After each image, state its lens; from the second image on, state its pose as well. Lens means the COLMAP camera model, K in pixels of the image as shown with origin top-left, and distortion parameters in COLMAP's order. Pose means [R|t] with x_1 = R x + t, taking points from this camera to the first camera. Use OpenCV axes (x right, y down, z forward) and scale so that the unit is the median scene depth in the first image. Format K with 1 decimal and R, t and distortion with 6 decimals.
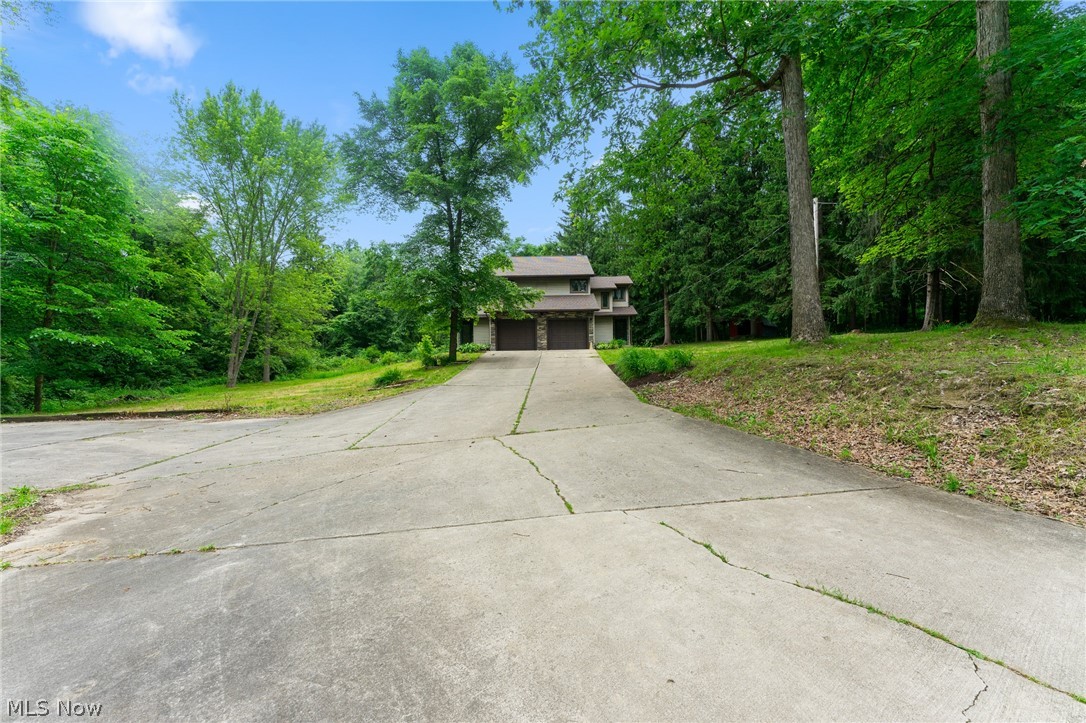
lens RADIAL K [[433.8, 0, 541.1], [0, 433.8, 355.7], [0, 0, 1]] dist [0.015229, -0.000100]
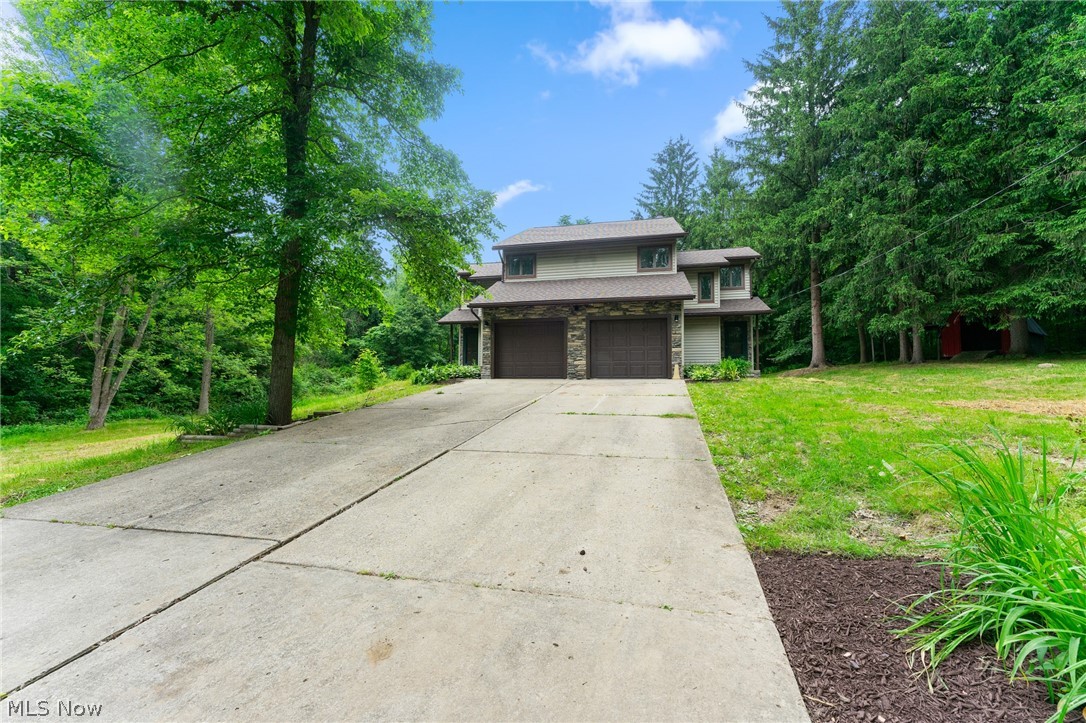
lens RADIAL K [[433.8, 0, 541.1], [0, 433.8, 355.7], [0, 0, 1]] dist [0.015229, -0.000100]
pose [[0.978279, 0.004903, -0.207235, 0.058267], [-0.012756, 0.999249, -0.036579, -0.017832], [0.206900, 0.038428, 0.977607, 0.422235]]
